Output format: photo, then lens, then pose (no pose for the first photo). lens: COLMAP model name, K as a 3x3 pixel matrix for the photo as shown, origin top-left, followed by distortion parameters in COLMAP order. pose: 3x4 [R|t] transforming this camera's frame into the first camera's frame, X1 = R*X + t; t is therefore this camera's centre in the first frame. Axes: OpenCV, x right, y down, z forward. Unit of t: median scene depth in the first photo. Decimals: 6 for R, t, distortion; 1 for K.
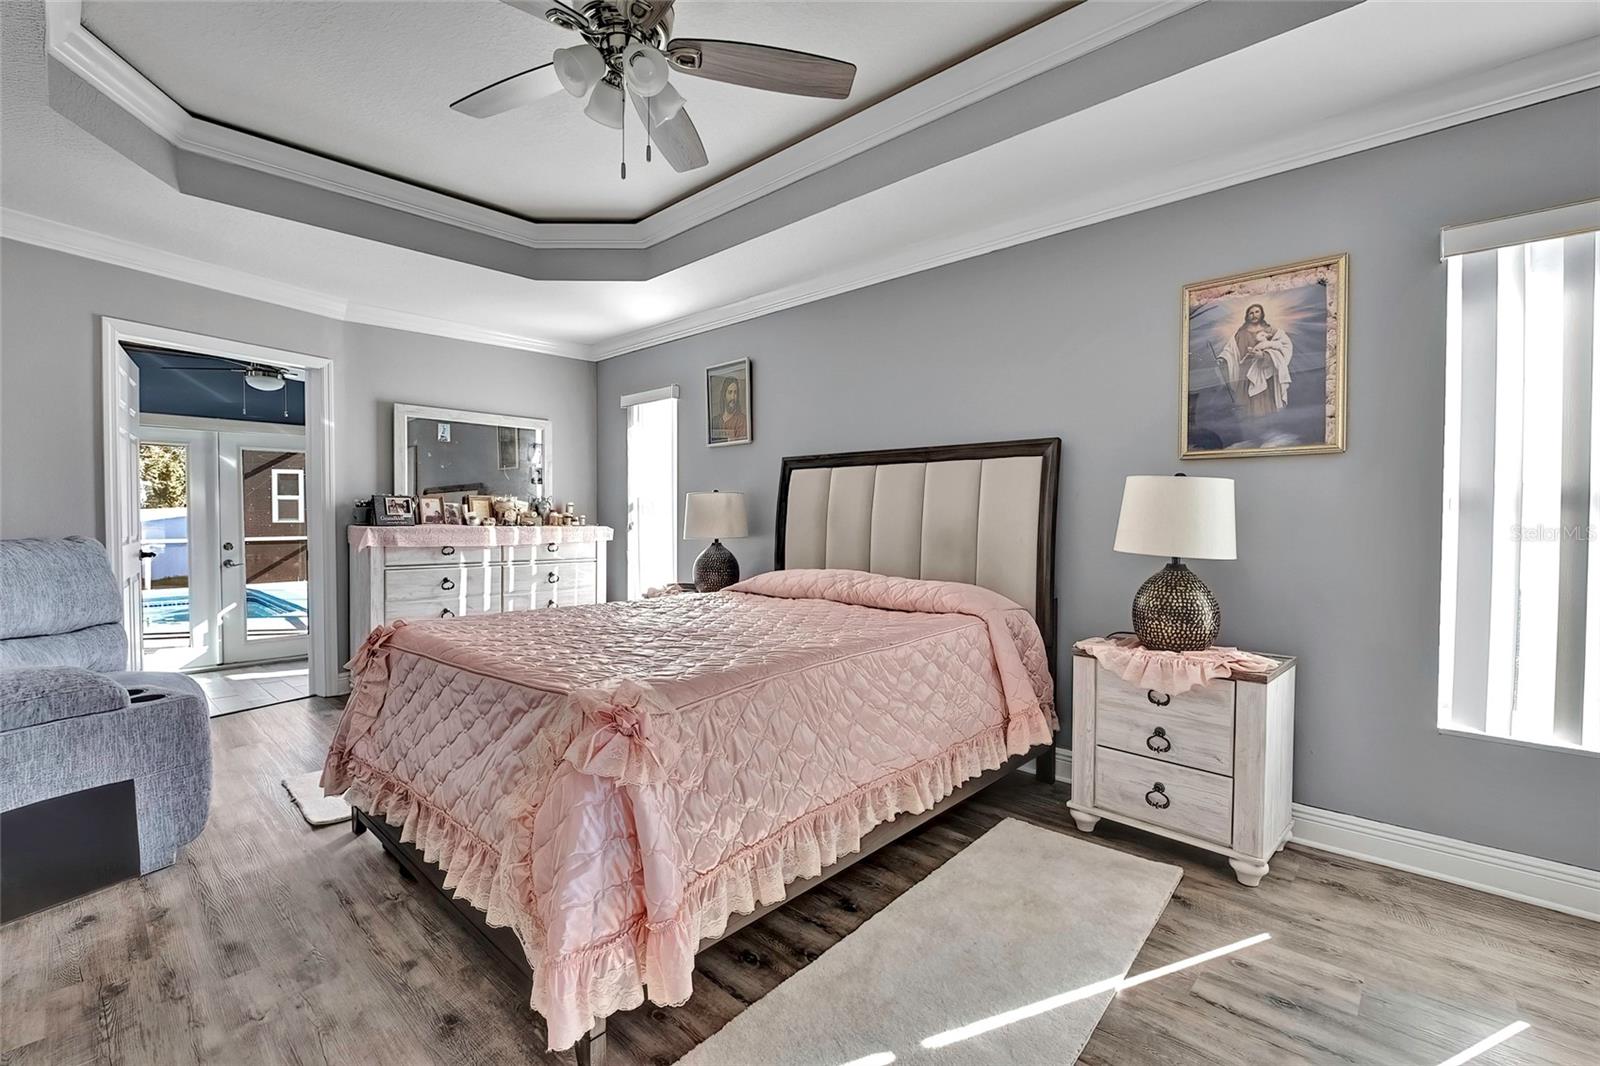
lens RADIAL K [[695.5, 0, 805.9], [0, 695.5, 520.7], [0, 0, 1]] dist [-0.003889, -0.000725]
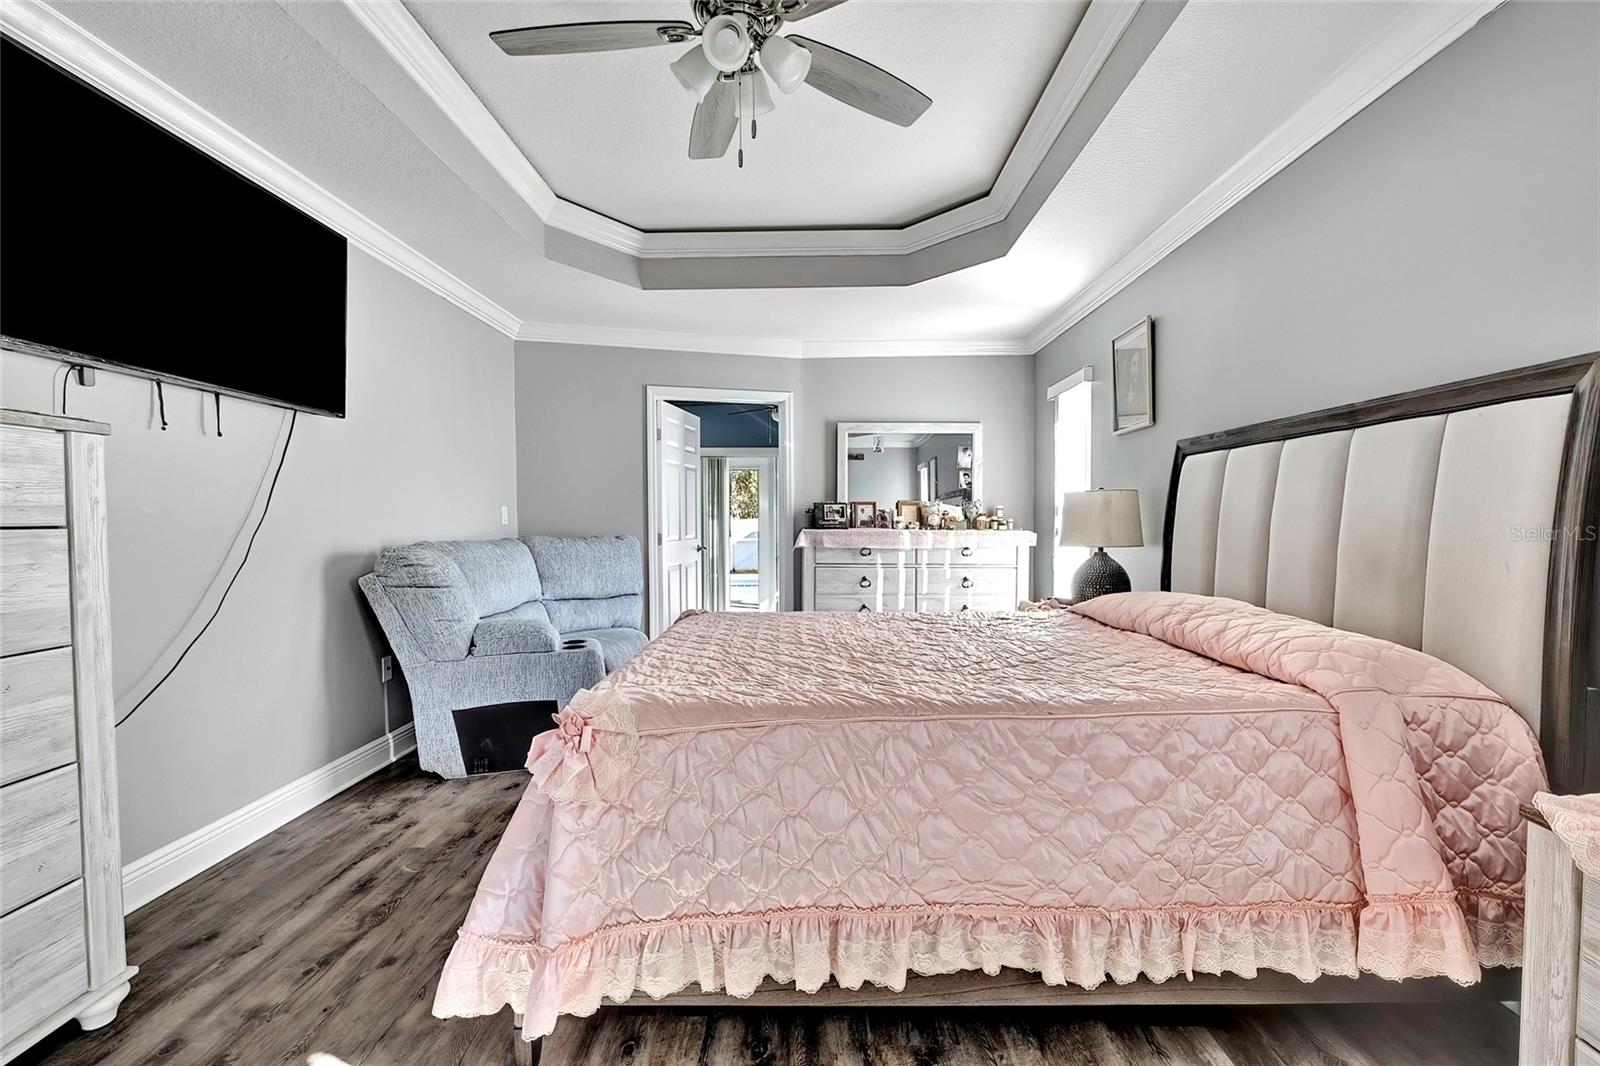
lens RADIAL K [[690.5, 0, 805.8], [0, 690.5, 528.9], [0, 0, 1]] dist [-0.012025, -0.000241]
pose [[0.675617, 0.005765, -0.737230, 0.247577], [-0.000308, 0.999972, 0.007537, -0.001673], [0.737253, -0.004865, 0.675600, 0.213749]]
